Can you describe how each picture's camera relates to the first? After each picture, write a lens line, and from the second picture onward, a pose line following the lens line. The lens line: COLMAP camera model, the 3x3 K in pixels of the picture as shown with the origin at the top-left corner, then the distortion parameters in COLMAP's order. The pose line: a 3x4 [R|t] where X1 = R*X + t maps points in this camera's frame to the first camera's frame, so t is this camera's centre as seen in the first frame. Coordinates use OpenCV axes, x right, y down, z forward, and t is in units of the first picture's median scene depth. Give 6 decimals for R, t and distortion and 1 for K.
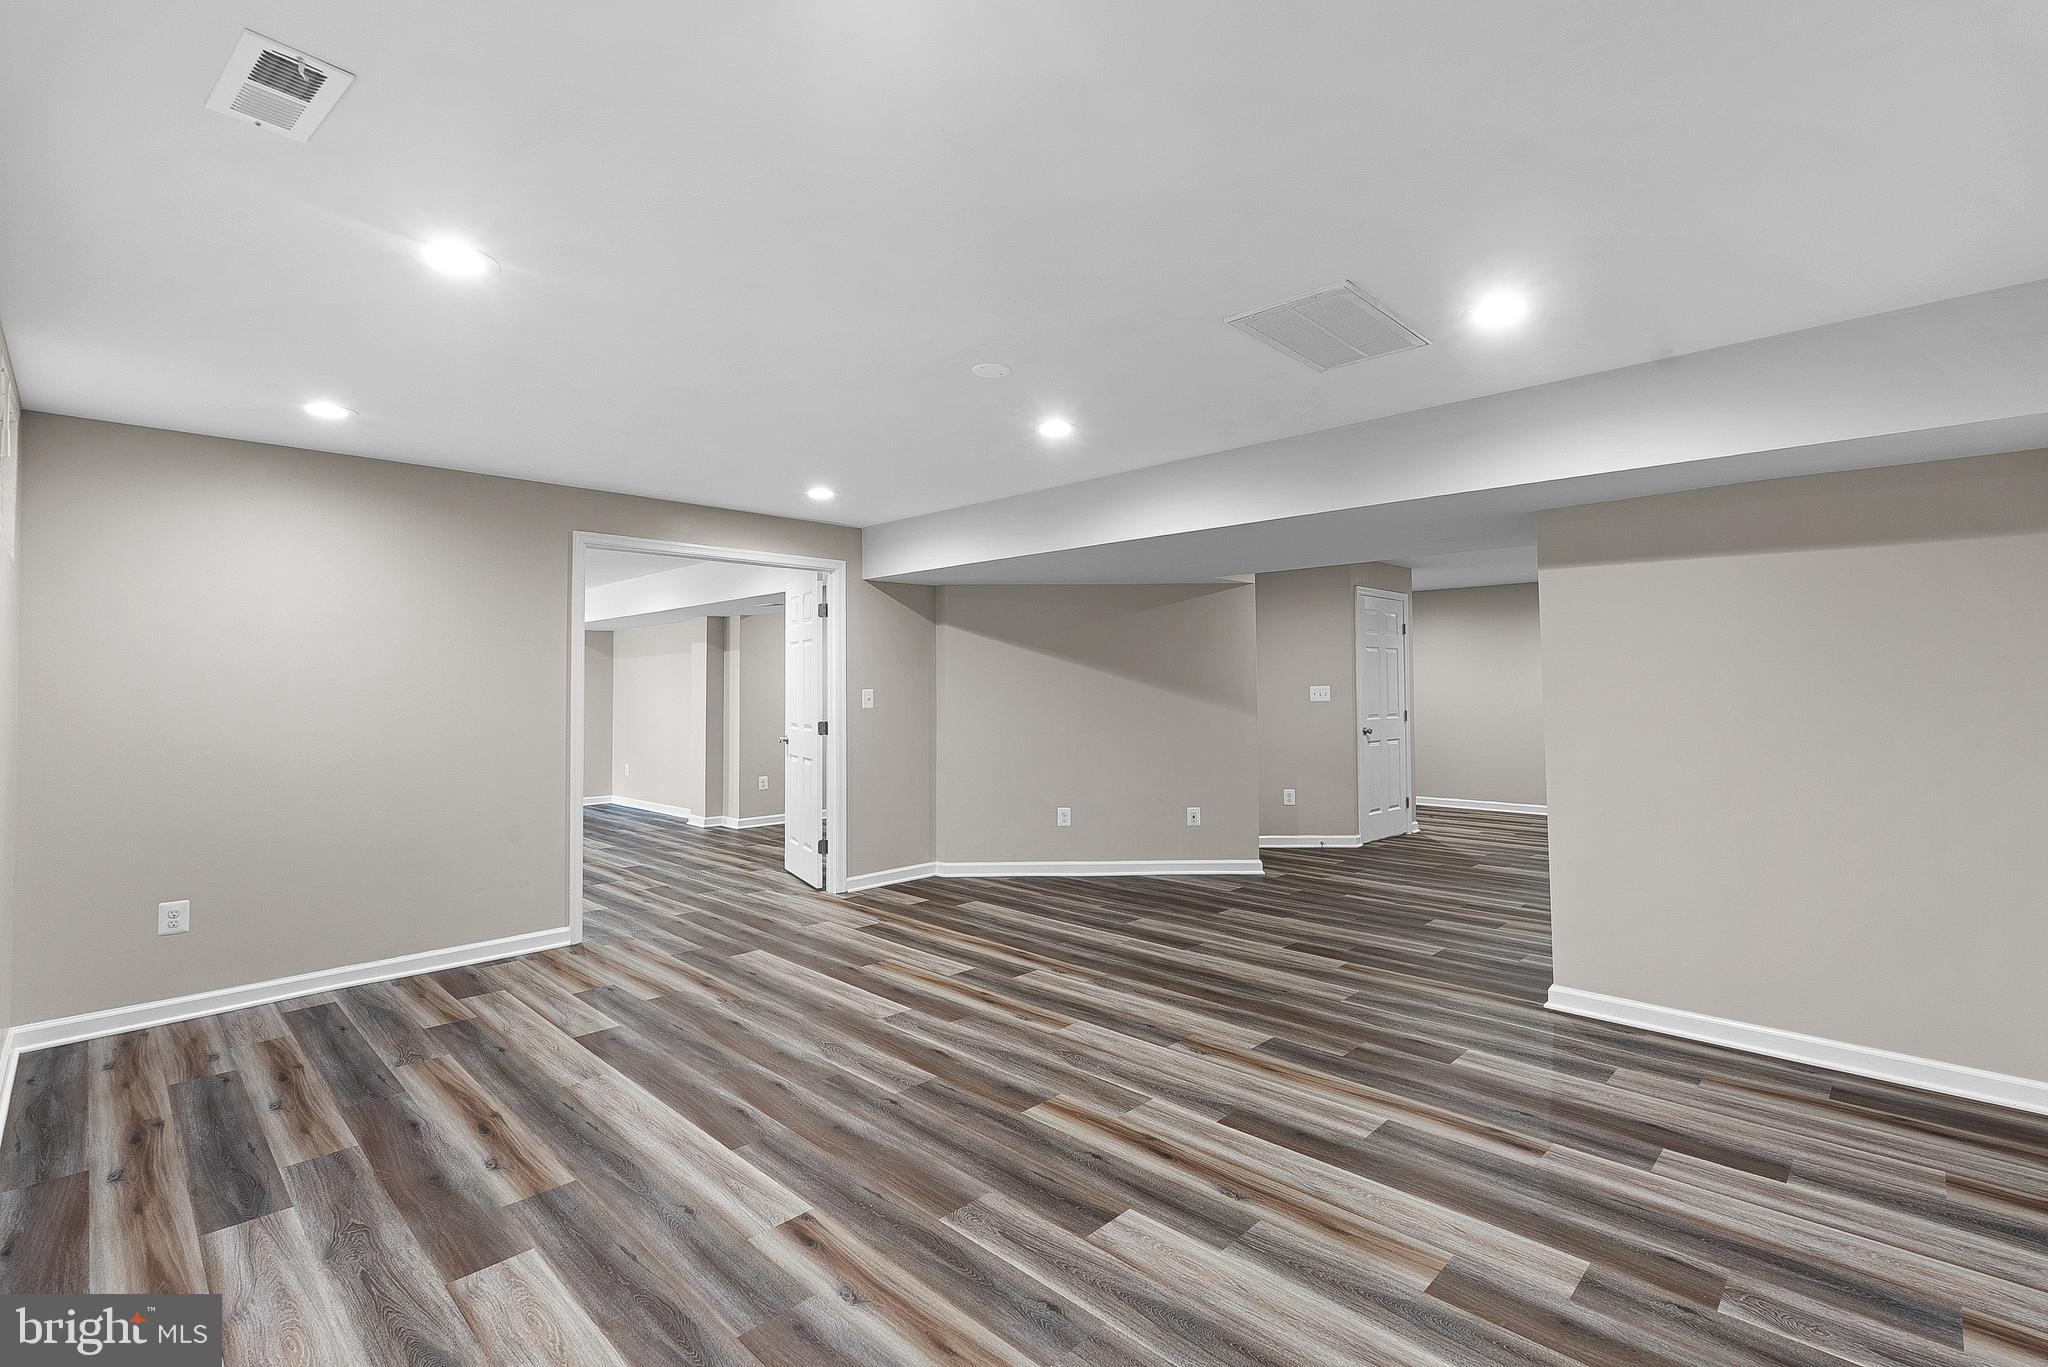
lens RADIAL K [[911.0, 0, 1034.8], [0, 911.0, 690.4], [0, 0, 1]] dist [-0.003753, 0.000122]
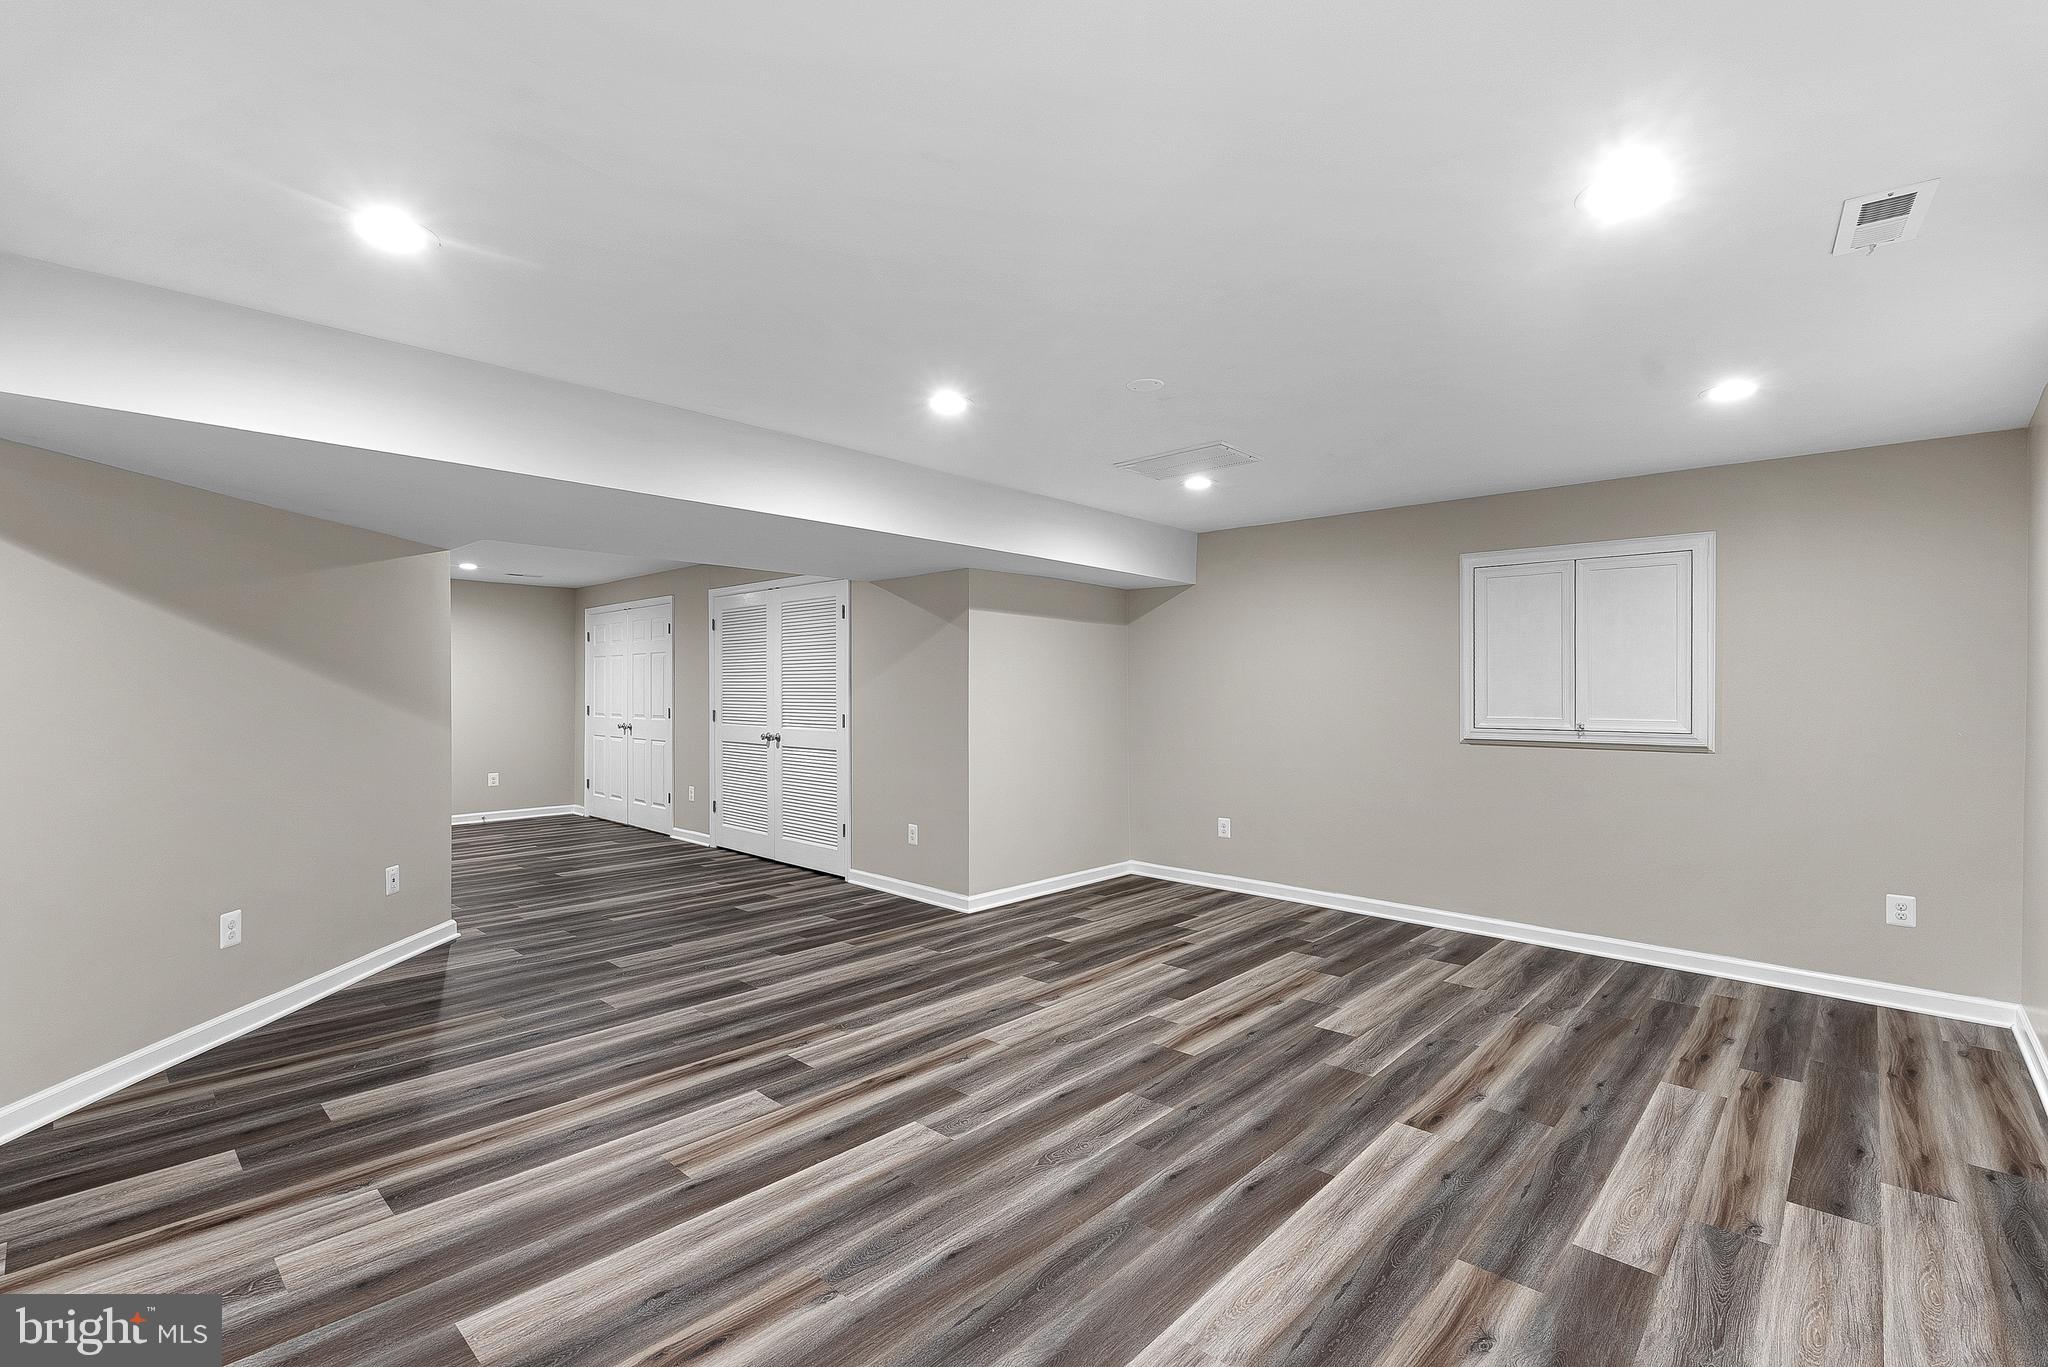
lens RADIAL K [[911.0, 0, 1034.8], [0, 911.0, 690.4], [0, 0, 1]] dist [-0.003753, 0.000122]
pose [[-0.017814, 0.004757, 0.999830, -1.128806], [-0.000218, 0.999989, -0.004762, 0.002282], [-0.999841, -0.000303, -0.017812, 1.173254]]
